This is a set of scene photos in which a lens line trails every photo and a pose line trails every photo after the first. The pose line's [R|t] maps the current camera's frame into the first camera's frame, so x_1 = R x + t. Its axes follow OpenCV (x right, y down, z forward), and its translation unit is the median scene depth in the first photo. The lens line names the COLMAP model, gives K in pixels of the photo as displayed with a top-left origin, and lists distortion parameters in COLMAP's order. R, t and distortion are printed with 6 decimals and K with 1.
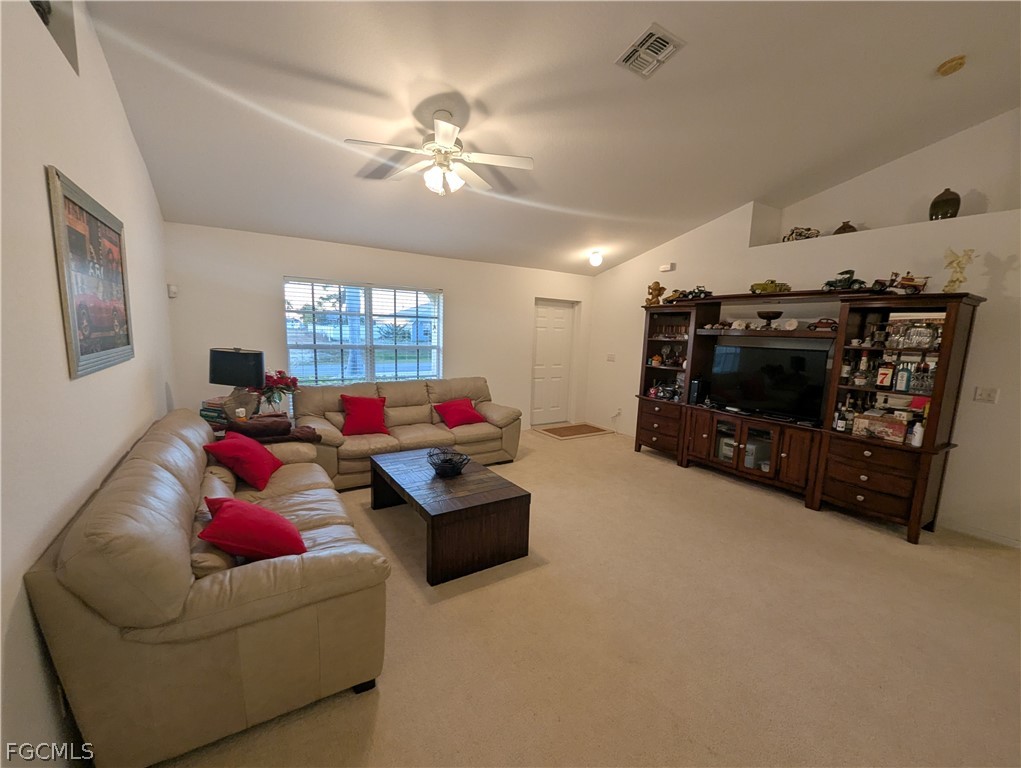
lens RADIAL K [[423.7, 0, 515.3], [0, 423.7, 390.1], [0, 0, 1]] dist [-0.001853, -0.000417]
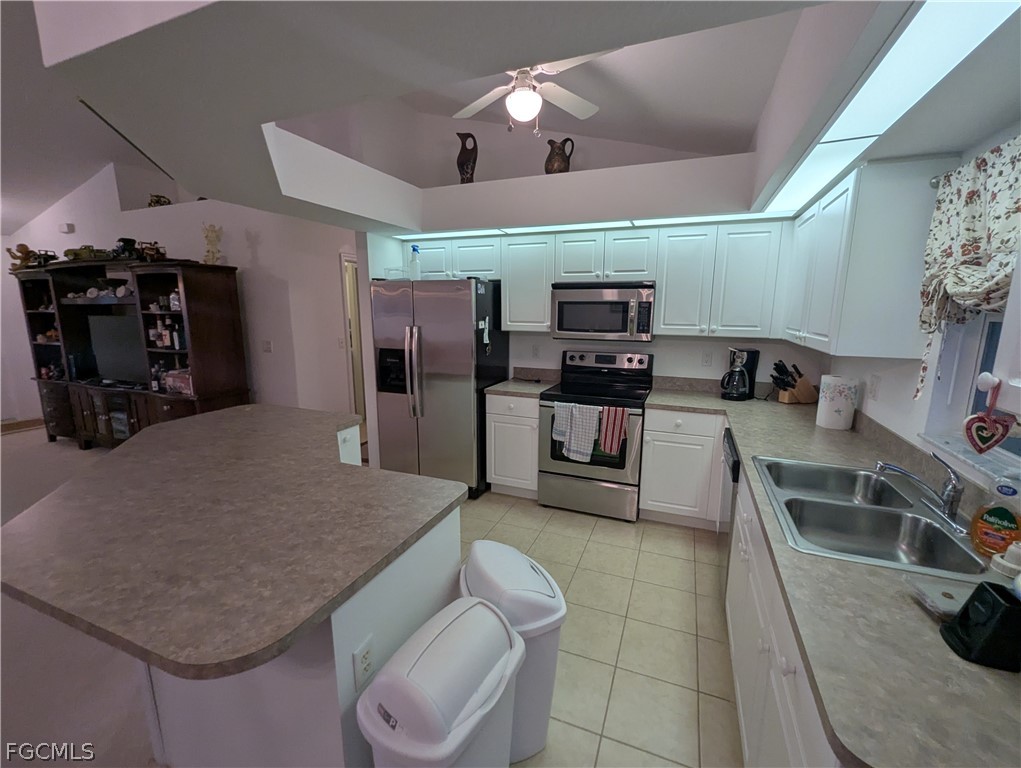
lens RADIAL K [[437.4, 0, 517.7], [0, 437.4, 390.9], [0, 0, 1]] dist [-0.002587, -0.000350]
pose [[0.816053, -0.135392, 0.561895, 0.833118], [0.103185, 0.990686, 0.088853, 0.086737], [-0.568692, -0.014530, 0.822423, -0.404615]]
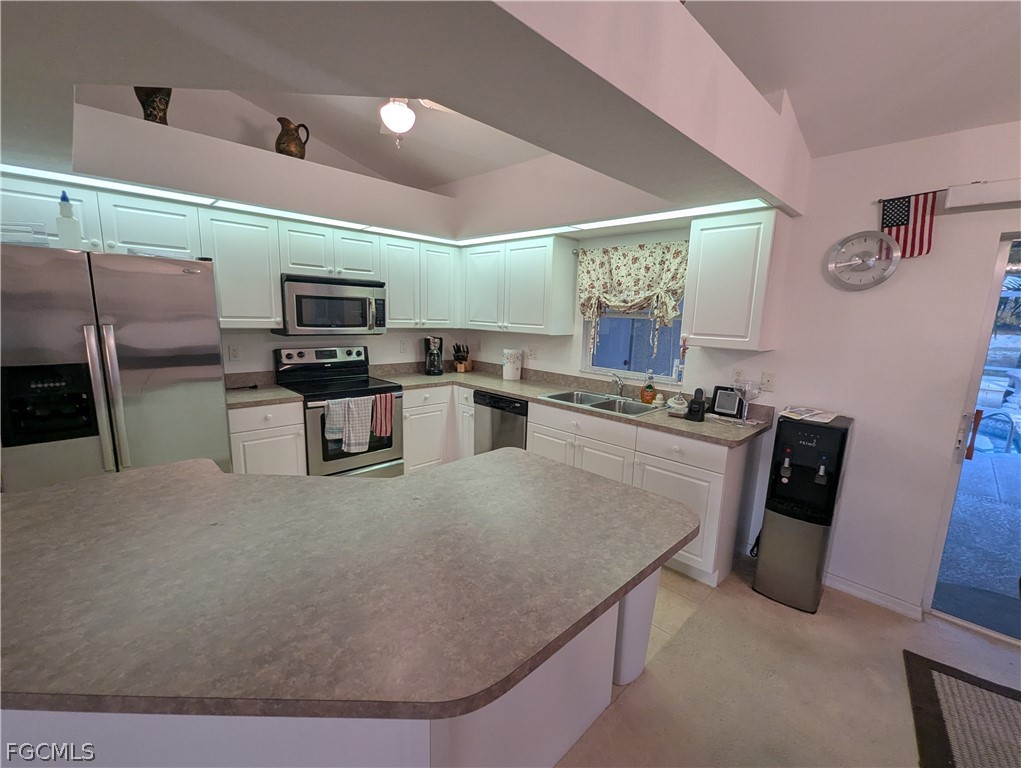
lens RADIAL K [[438.4, 0, 515.0], [0, 438.4, 390.5], [0, 0, 1]] dist [0.001919, 0.000105]
pose [[-0.203375, -0.213164, 0.955615, 0.523771], [0.101224, 0.966205, 0.237069, 0.015692], [-0.973854, 0.144945, -0.174925, 0.036260]]
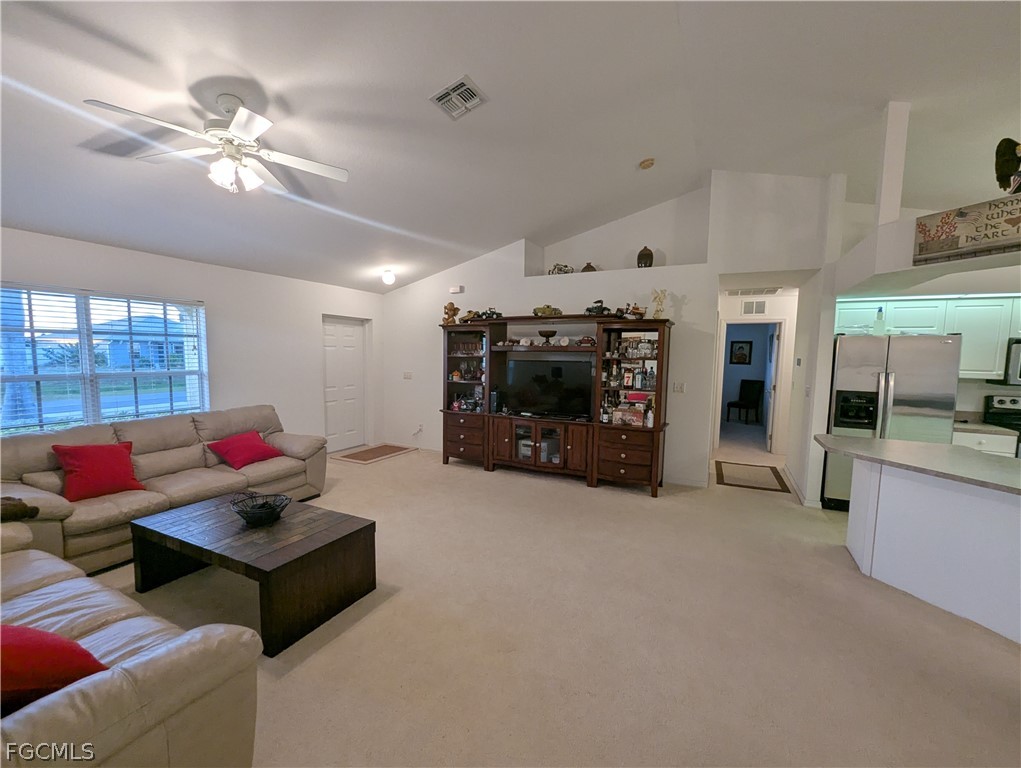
lens RADIAL K [[423.7, 0, 515.3], [0, 423.7, 390.1], [0, 0, 1]] dist [-0.001853, -0.000417]
pose [[0.861269, -0.064813, 0.503999, -0.109804], [0.085526, 0.996173, -0.018047, -0.002576], [-0.500900, 0.058648, 0.863516, 0.008326]]
